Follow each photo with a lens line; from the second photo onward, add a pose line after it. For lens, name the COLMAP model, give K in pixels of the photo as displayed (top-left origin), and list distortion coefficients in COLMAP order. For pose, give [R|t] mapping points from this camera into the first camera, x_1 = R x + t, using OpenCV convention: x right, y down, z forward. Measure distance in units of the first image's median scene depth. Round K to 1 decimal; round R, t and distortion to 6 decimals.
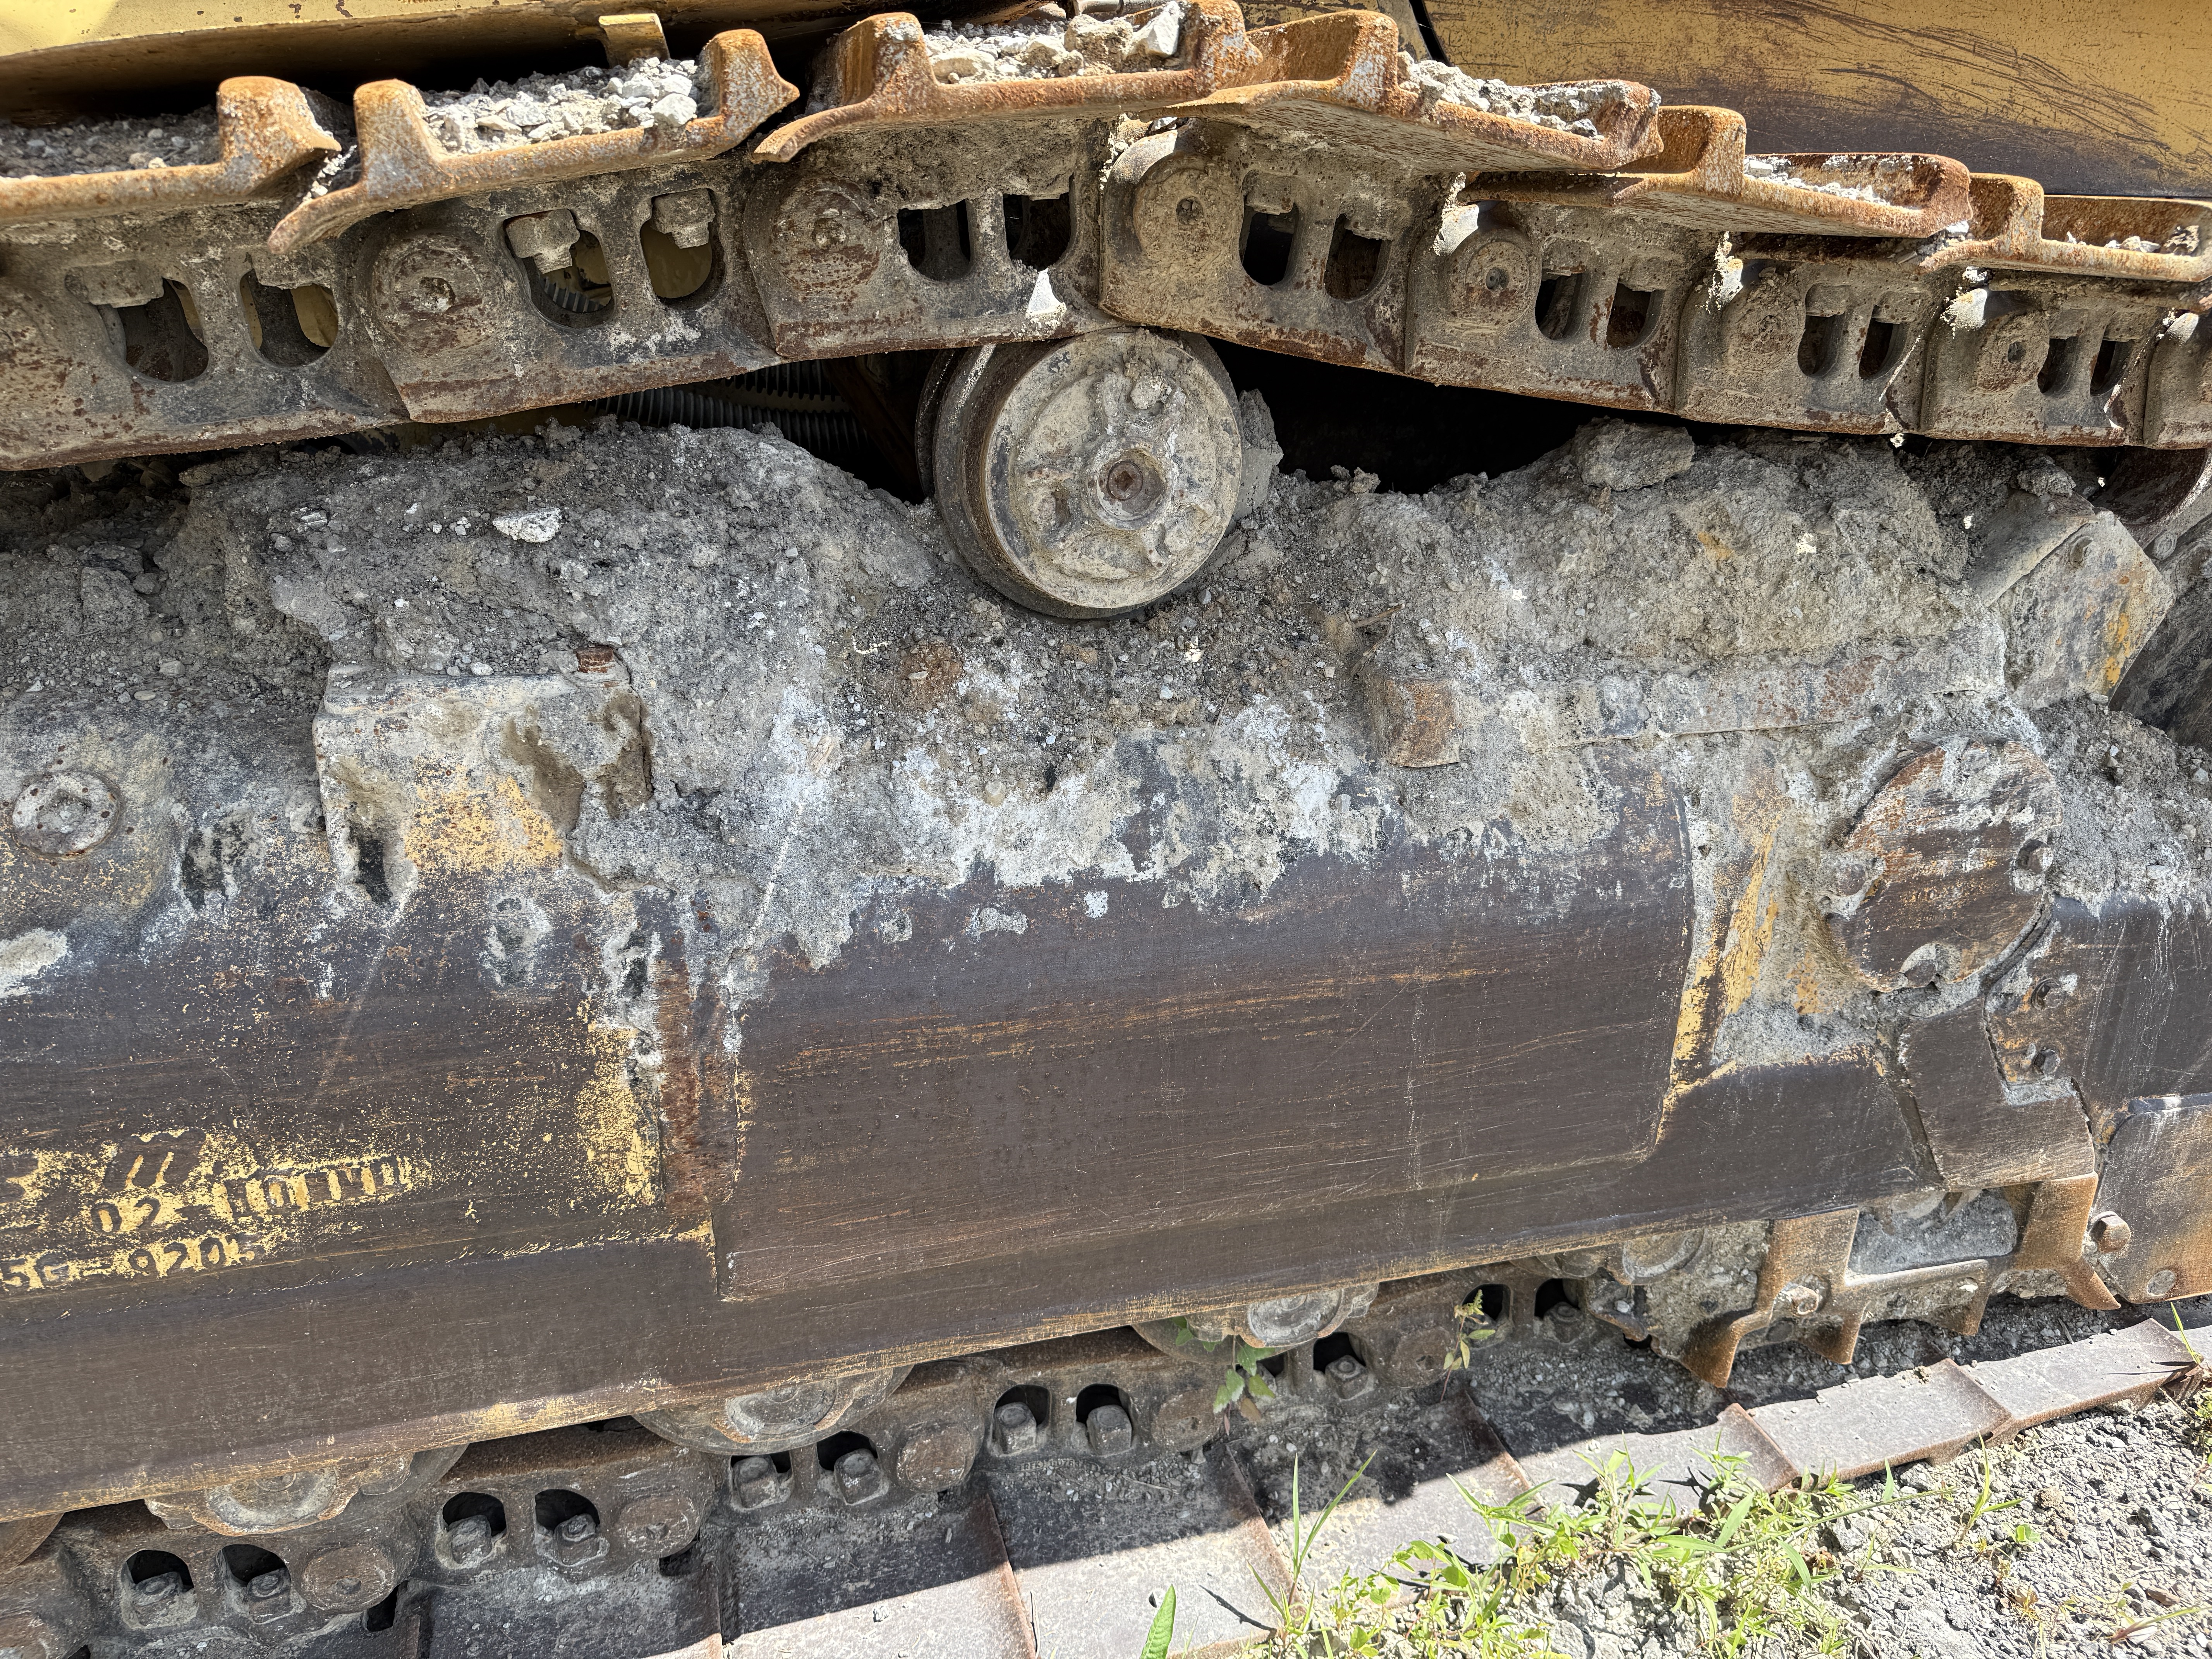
lens RADIAL K [[1577.4, 0, 1117.6], [0, 1577.4, 850.4], [0, 0, 1]] dist [0.084575, -0.115656]
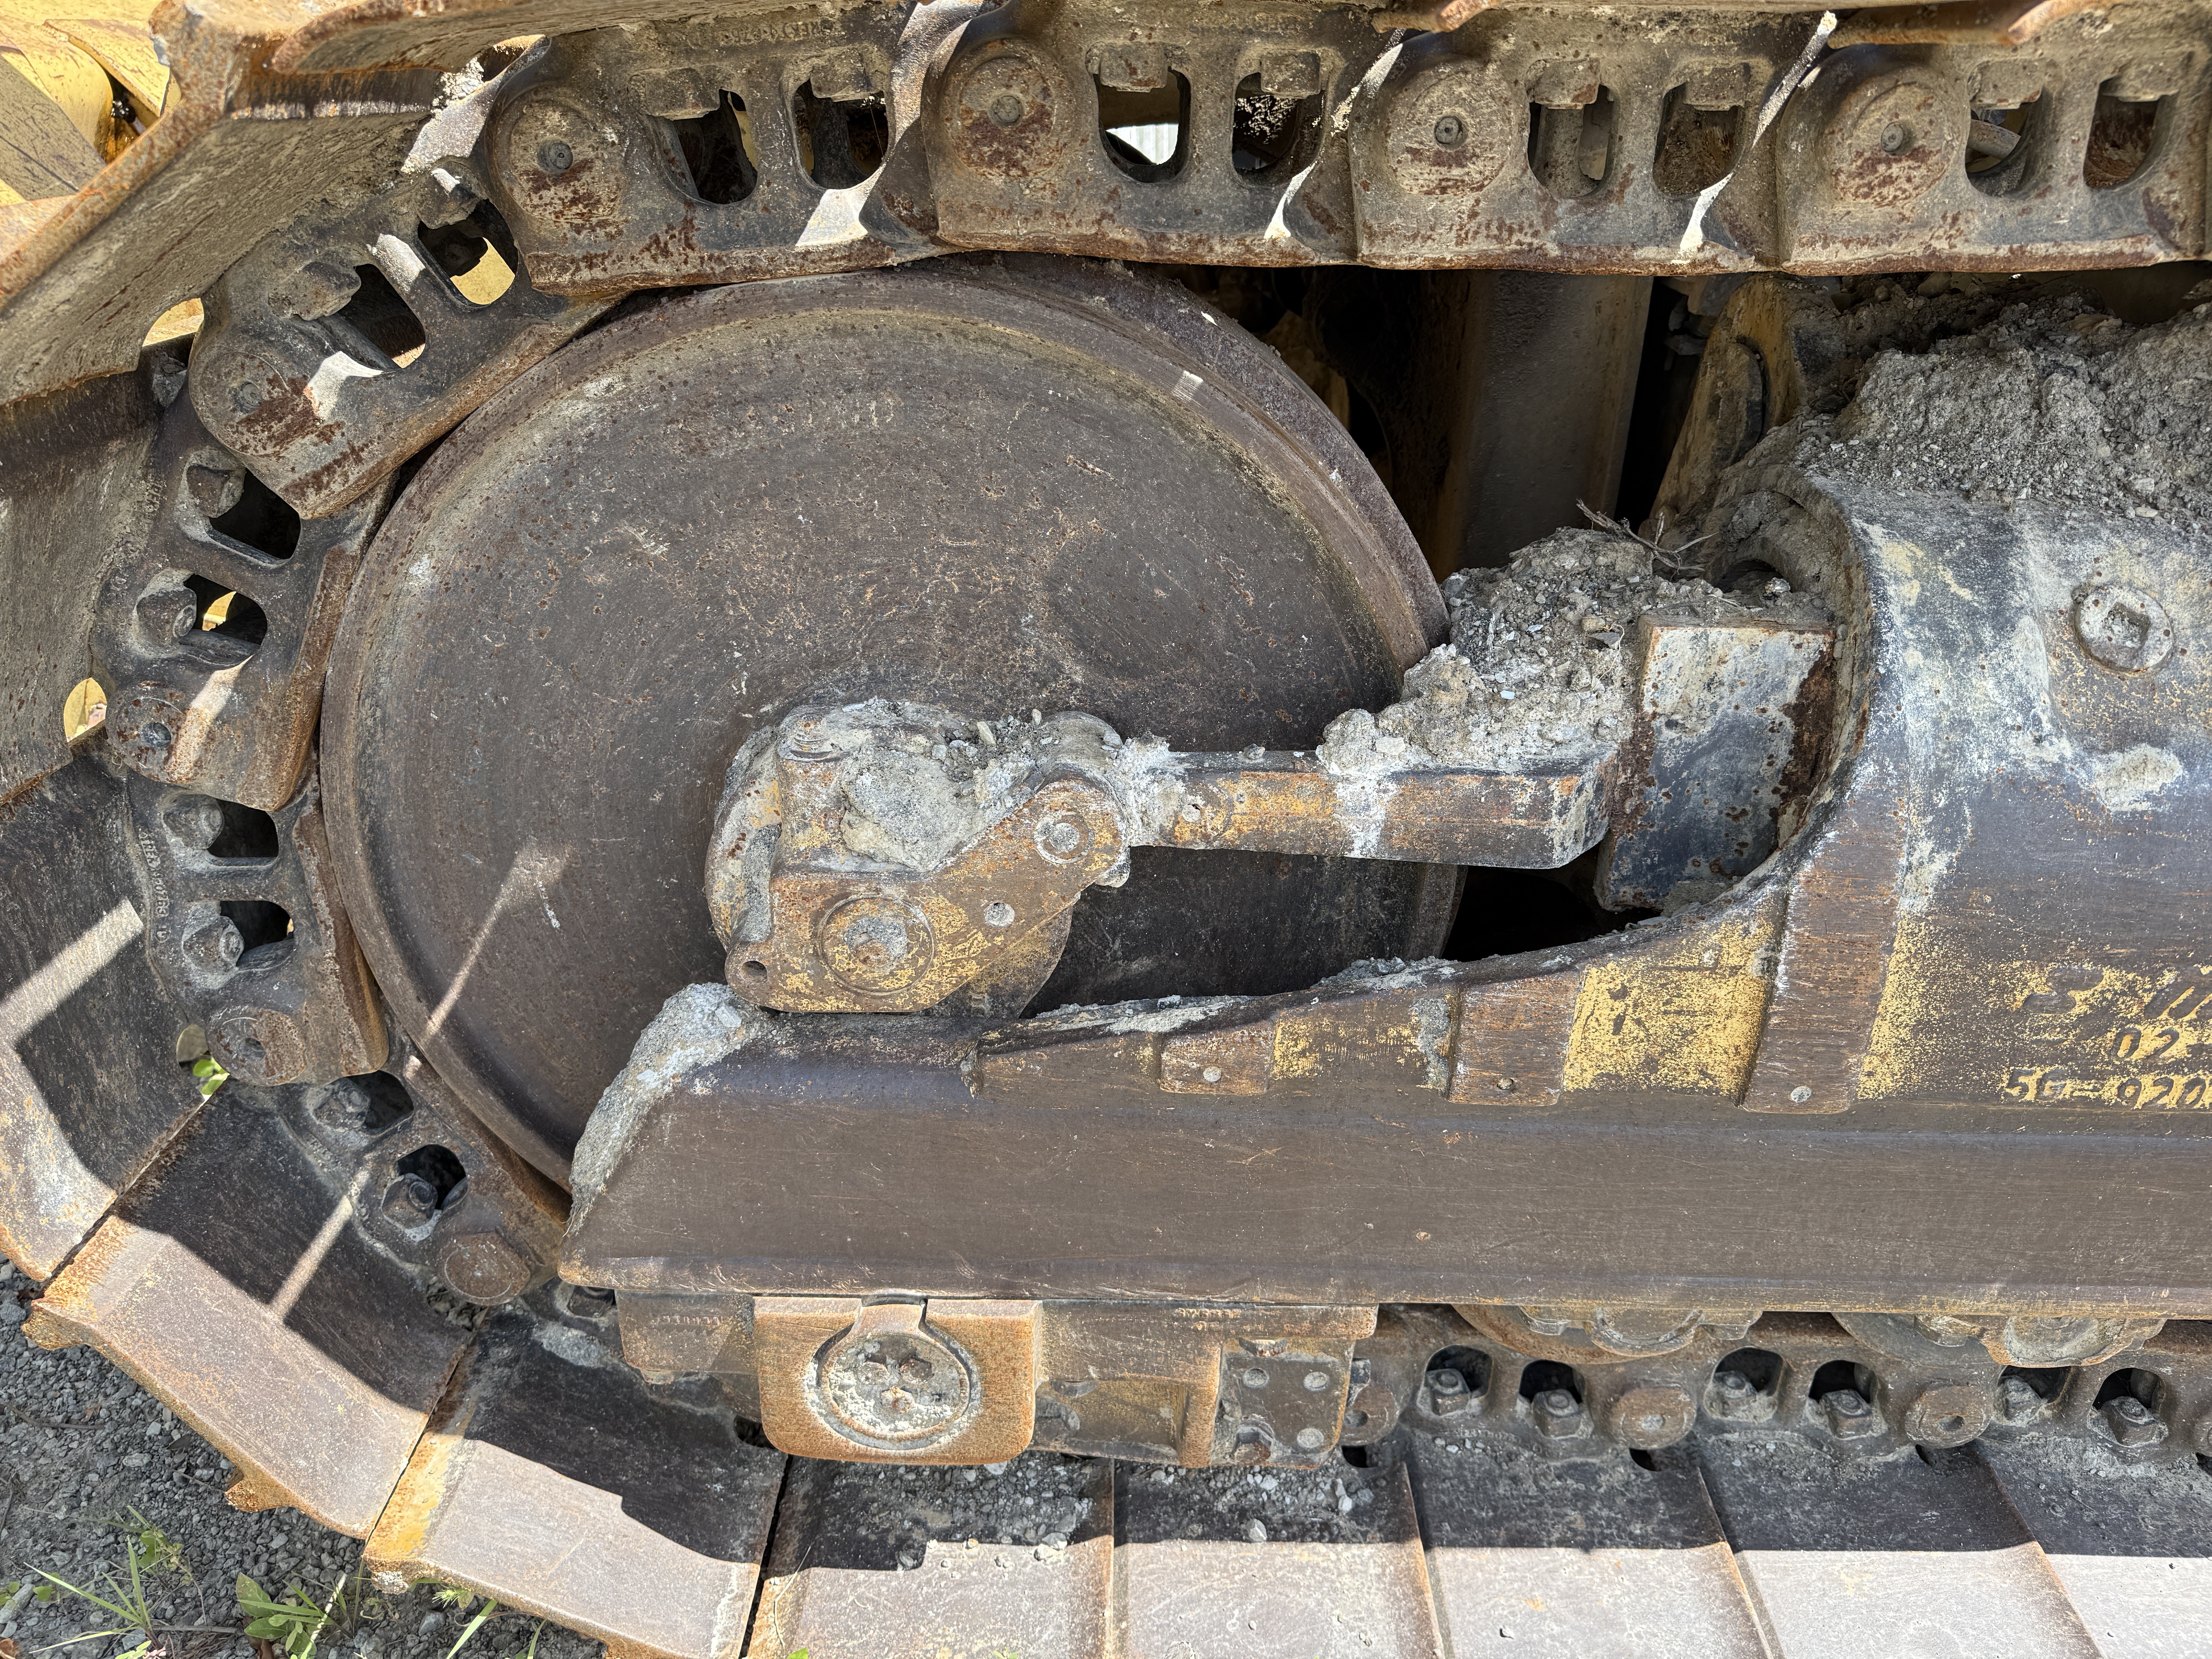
lens RADIAL K [[1577.4, 0, 1117.6], [0, 1577.4, 850.4], [0, 0, 1]] dist [0.084575, -0.115656]
pose [[0.957835, 0.130629, -0.255906, -0.759966], [-0.111018, 0.989762, 0.089701, 0.071111], [0.265004, -0.057509, 0.962531, -0.082492]]
